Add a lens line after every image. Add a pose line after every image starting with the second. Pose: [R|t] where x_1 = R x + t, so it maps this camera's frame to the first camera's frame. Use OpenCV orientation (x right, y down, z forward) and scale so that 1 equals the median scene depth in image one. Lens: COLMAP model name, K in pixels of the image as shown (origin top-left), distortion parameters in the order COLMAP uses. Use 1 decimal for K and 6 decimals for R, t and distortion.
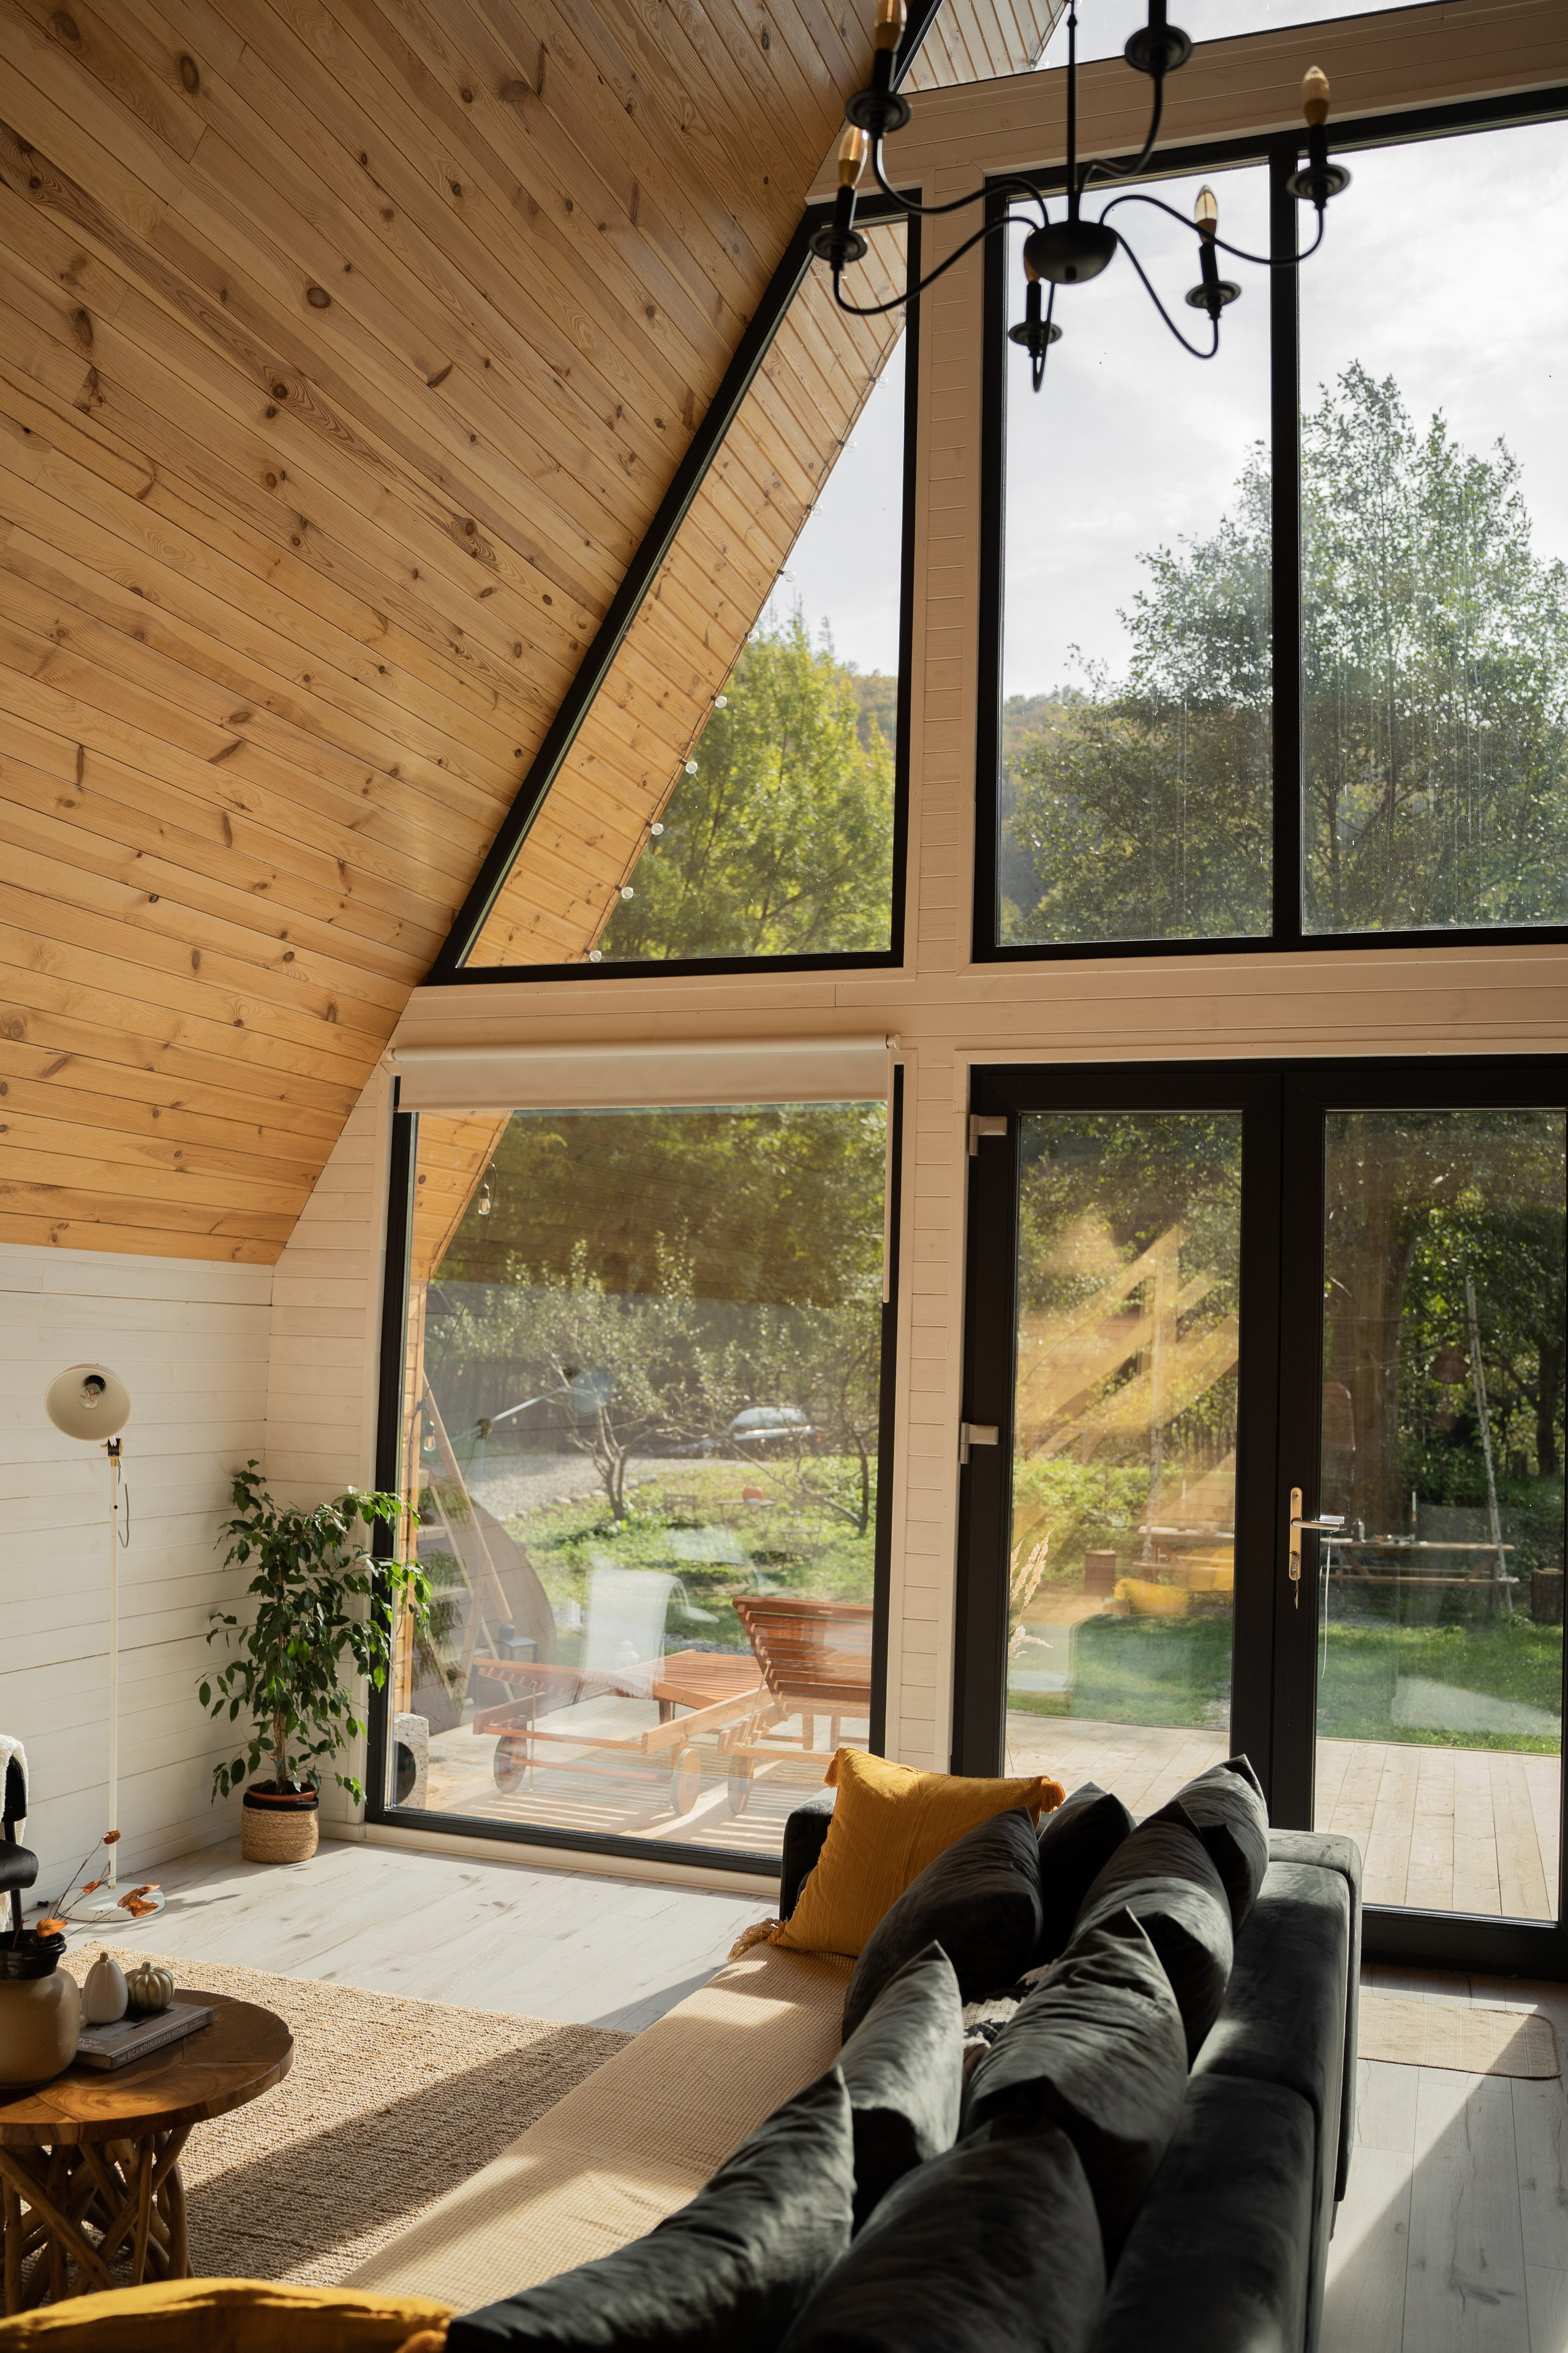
lens RADIAL K [[1986.8, 0, 769.8], [0, 1986.8, 1183.5], [0, 0, 1]] dist [-0.109227, 0.075107]
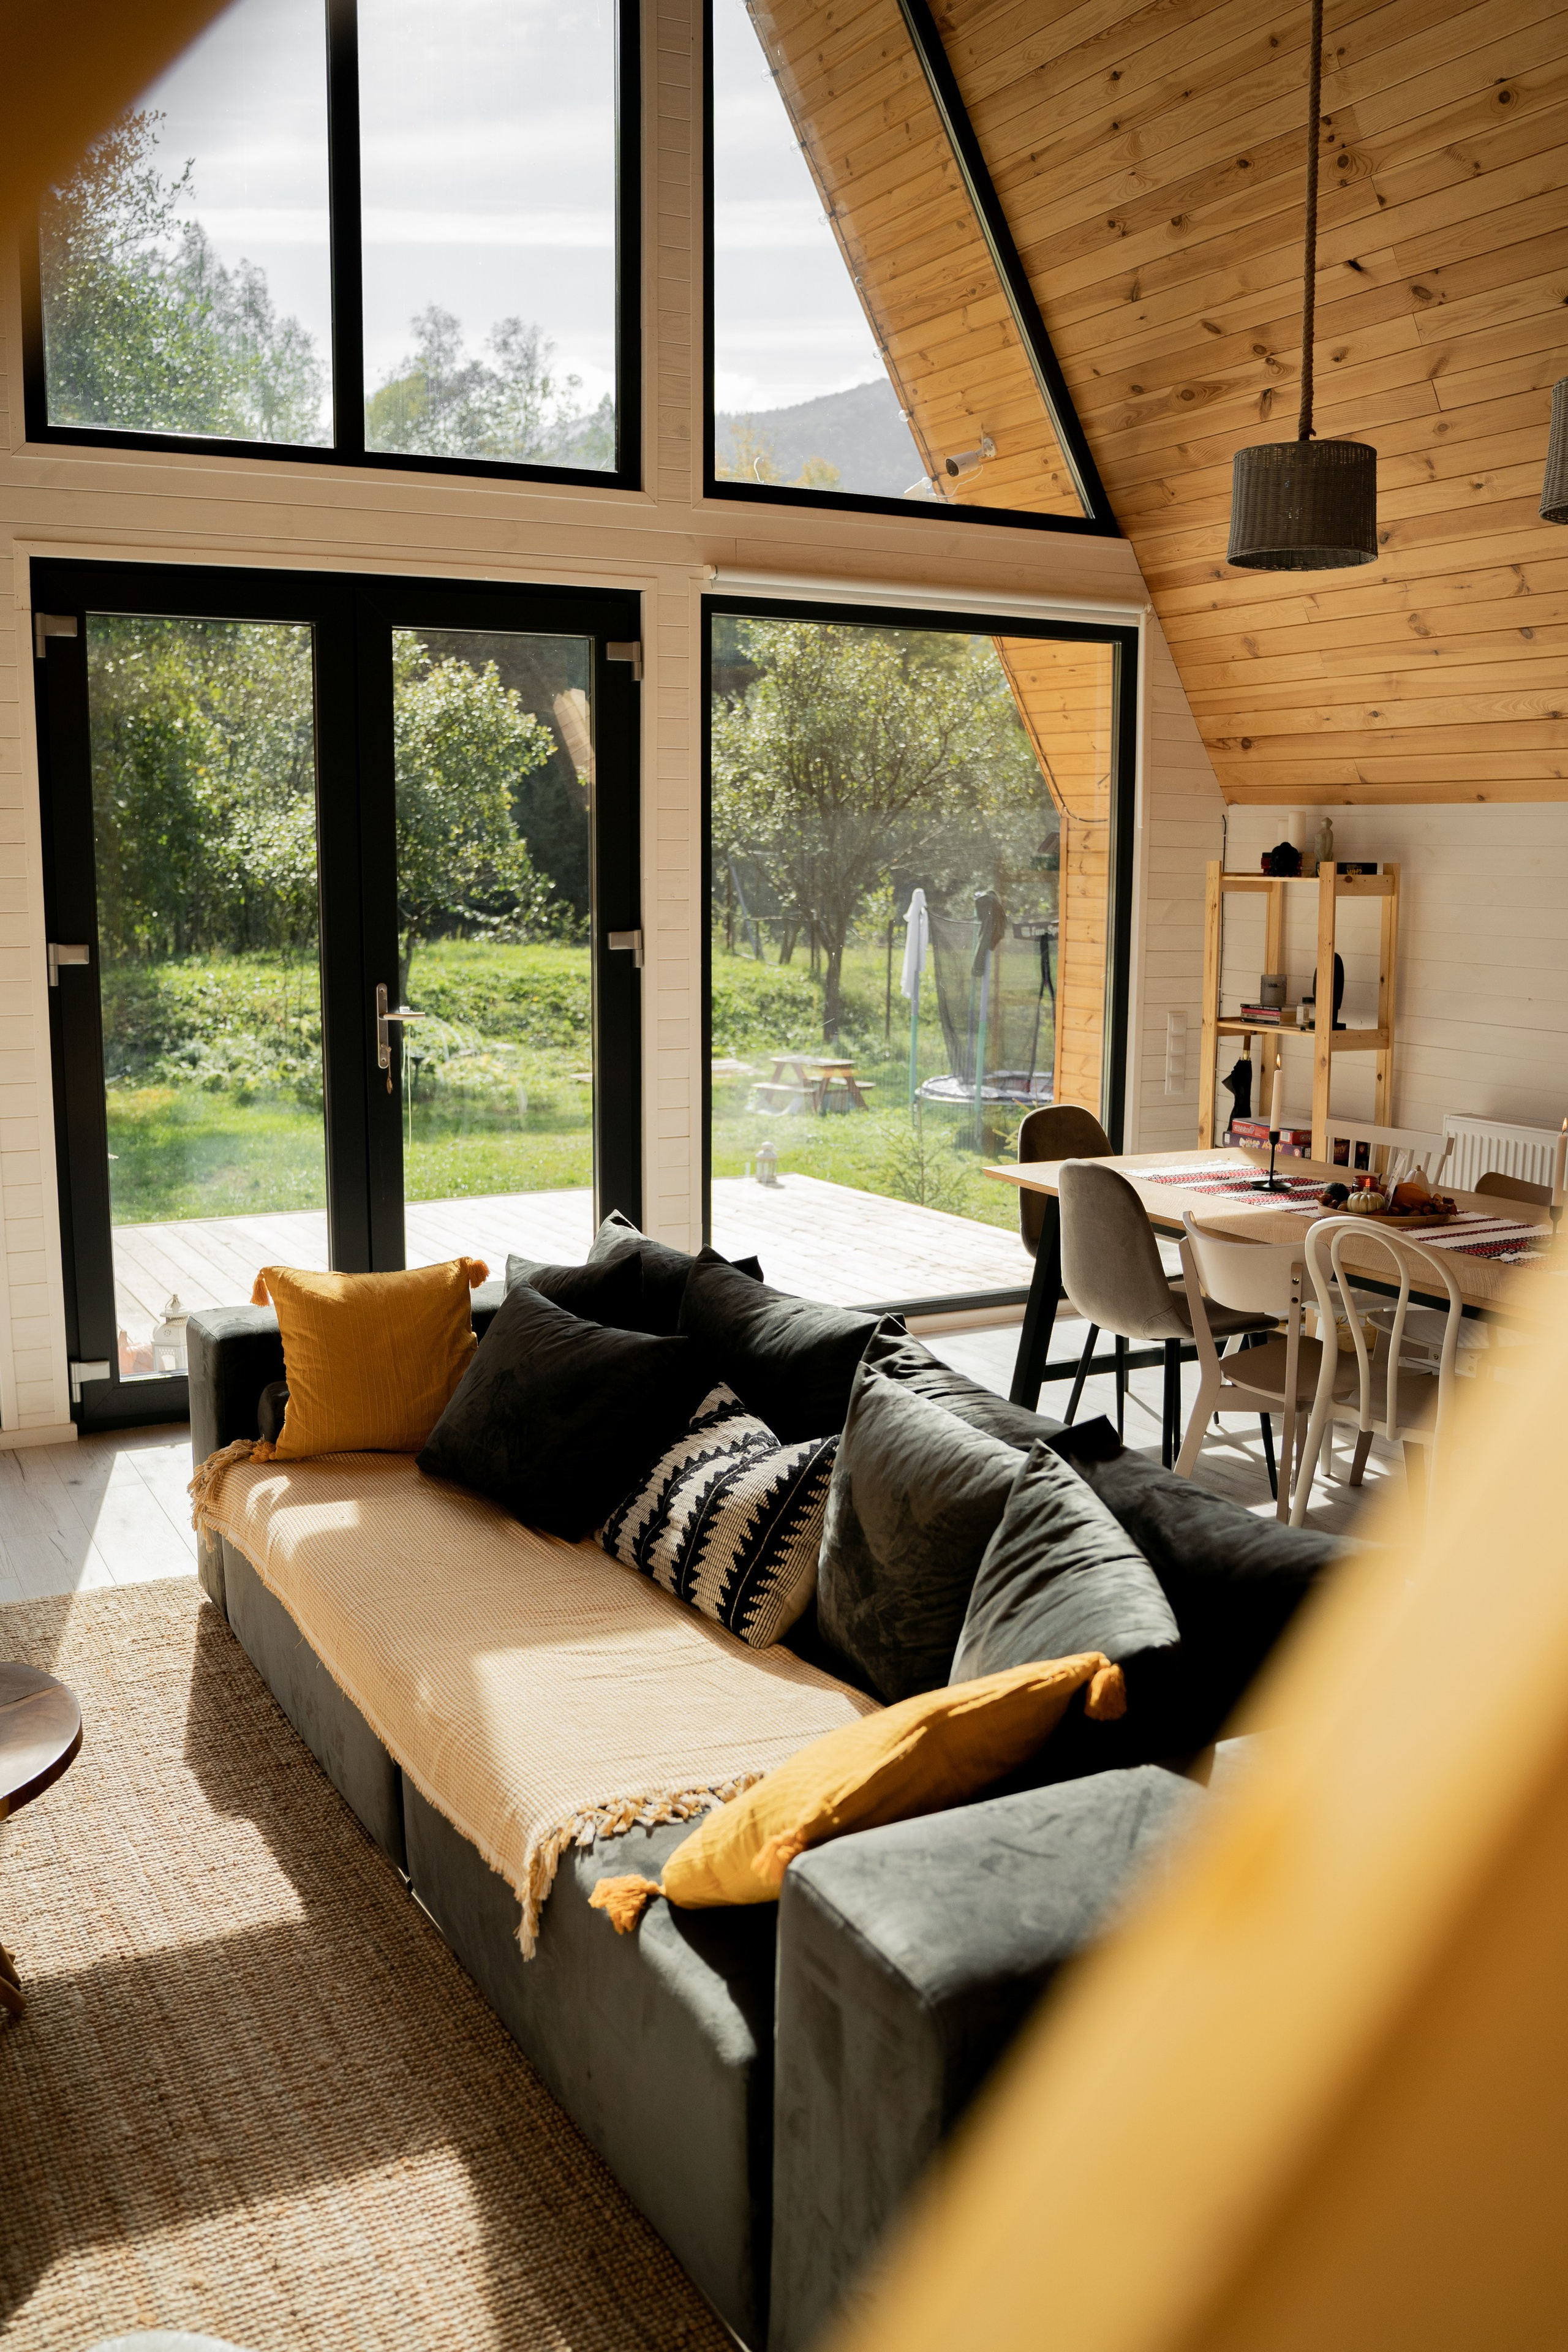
lens RADIAL K [[1975.2, 0, 771.6], [0, 1975.2, 1179.4], [0, 0, 1]] dist [-0.109252, 0.051276]
pose [[0.681944, -0.147307, 0.716417, -0.335894], [-0.042875, 0.969773, 0.240213, -0.008812], [-0.730147, -0.194528, 0.655015, 0.099695]]
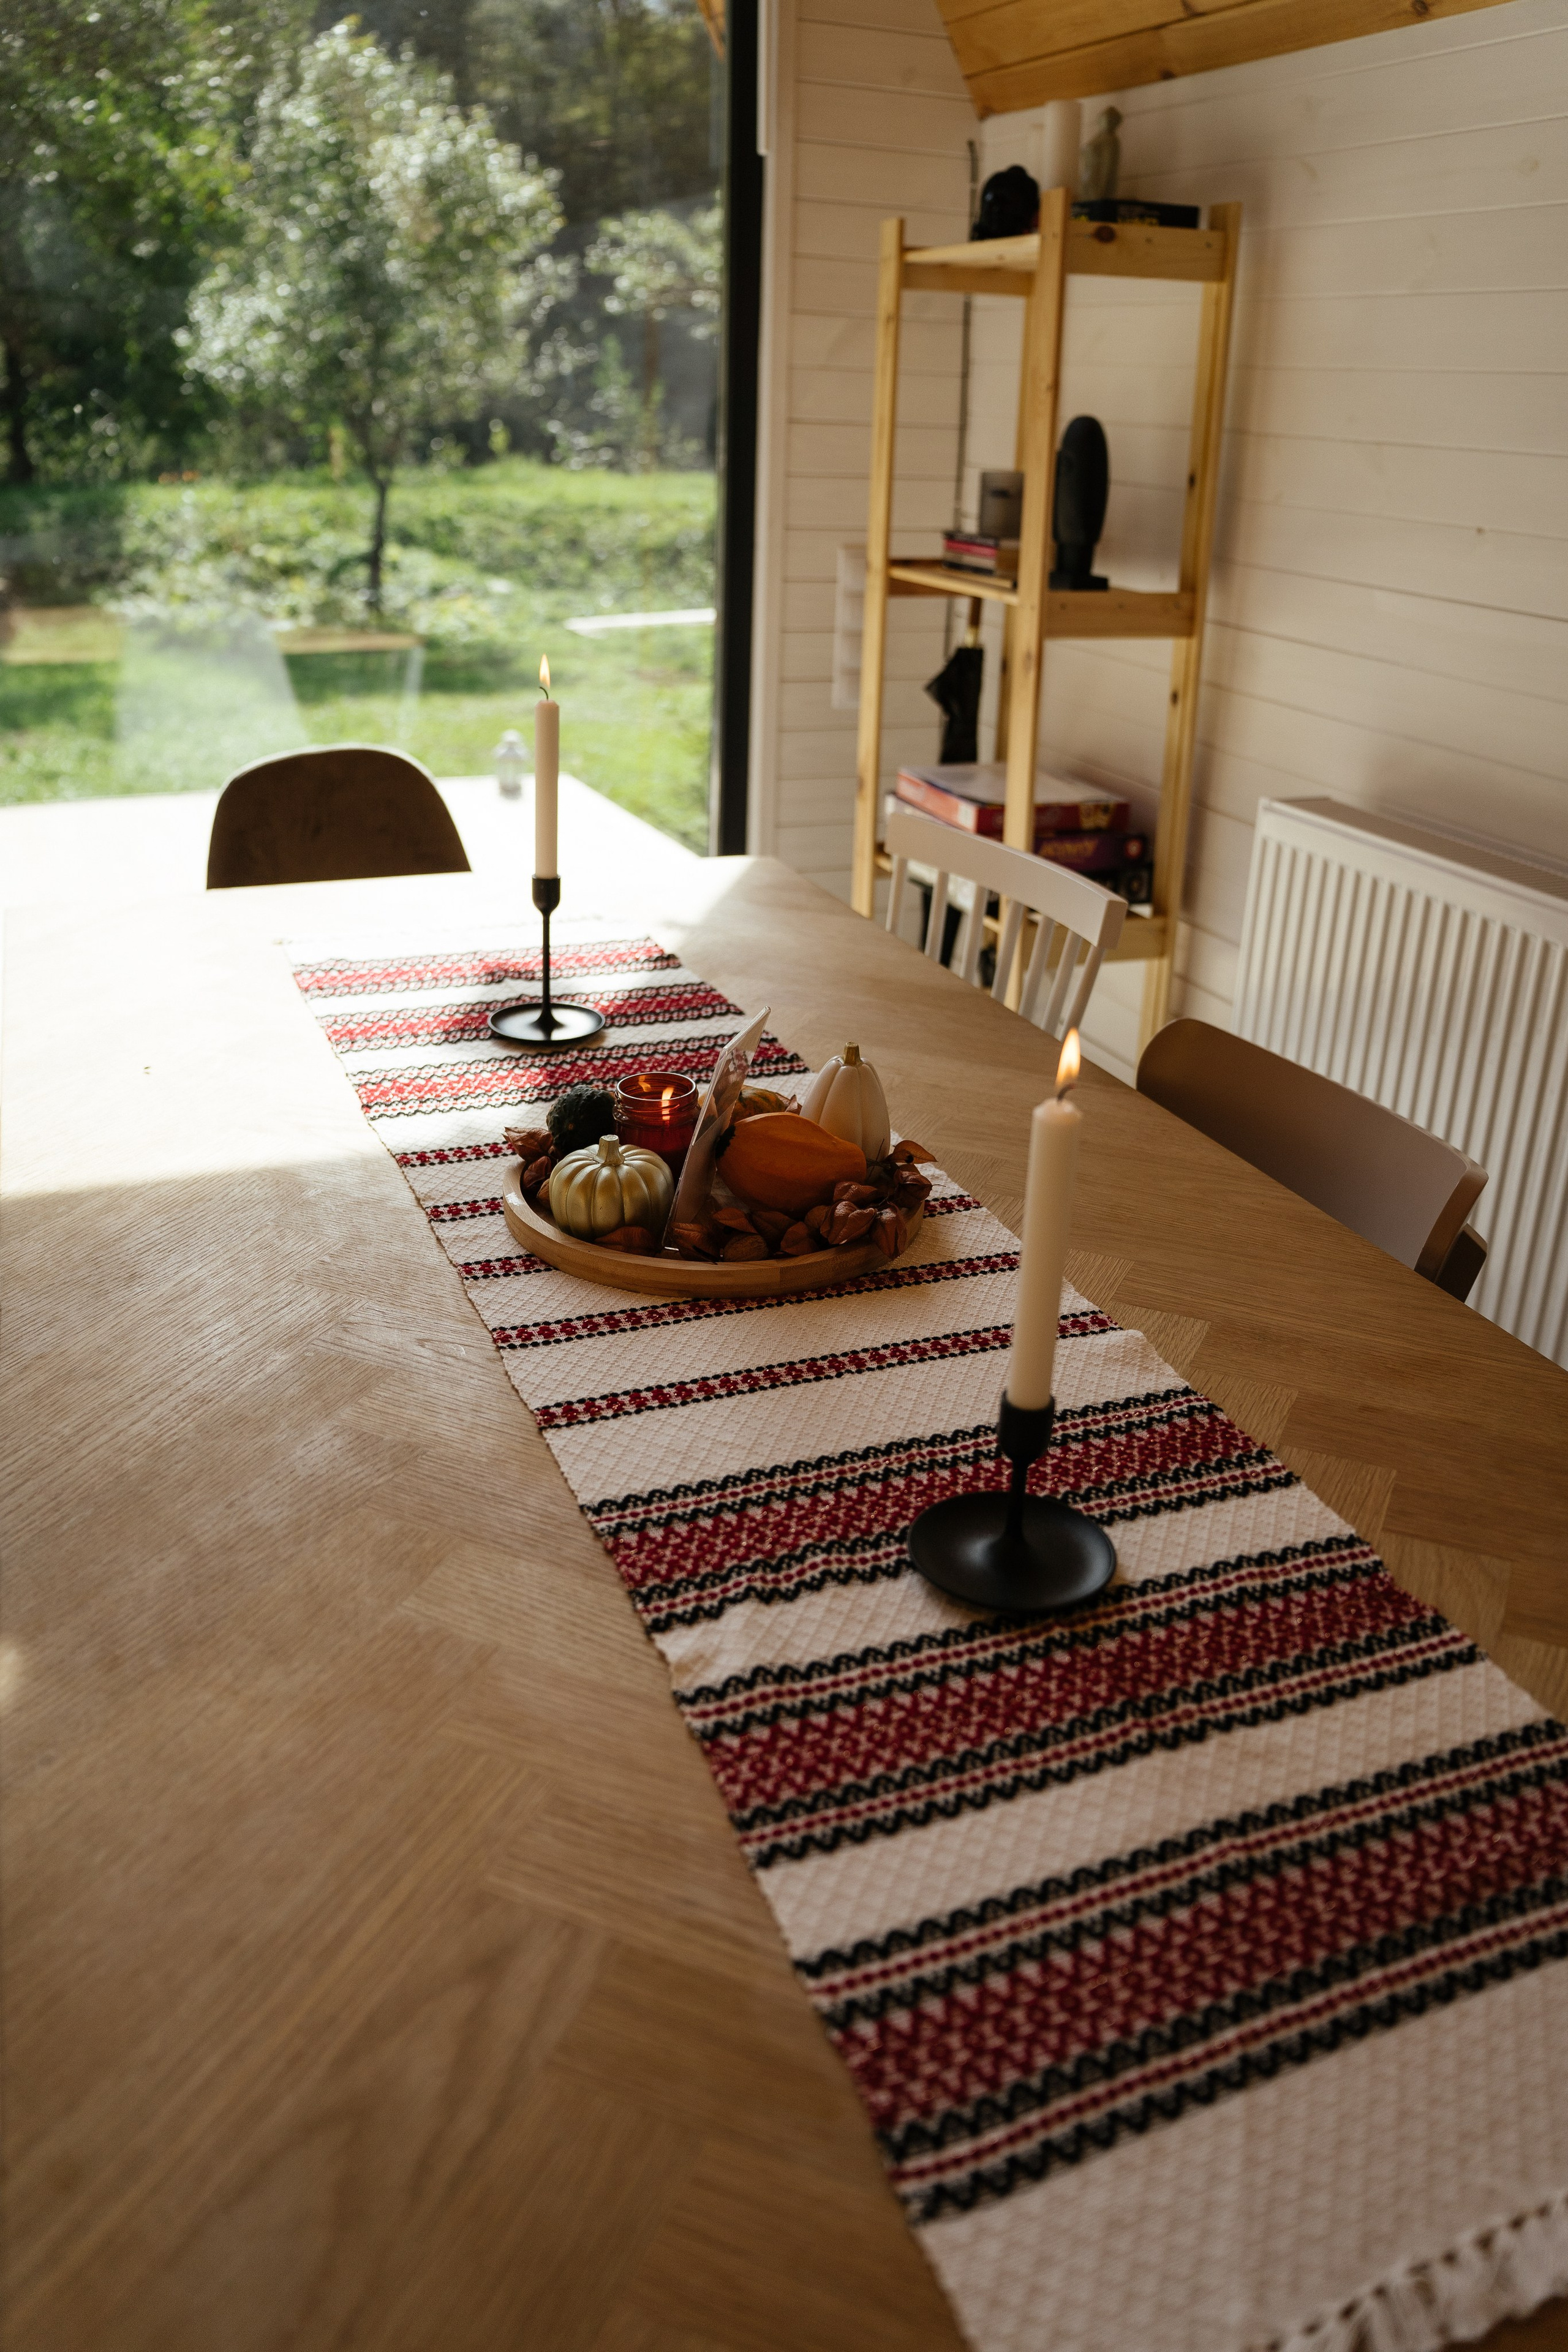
lens RADIAL K [[1898.0, 0, 771.8], [0, 1898.0, 1169.0], [0, 0, 1]] dist [-0.097539, 0.067553]
pose [[0.758992, -0.262600, 0.595796, 0.275408], [-0.053586, 0.886762, 0.459109, 0.071987], [-0.648891, -0.380386, 0.658974, 0.273994]]
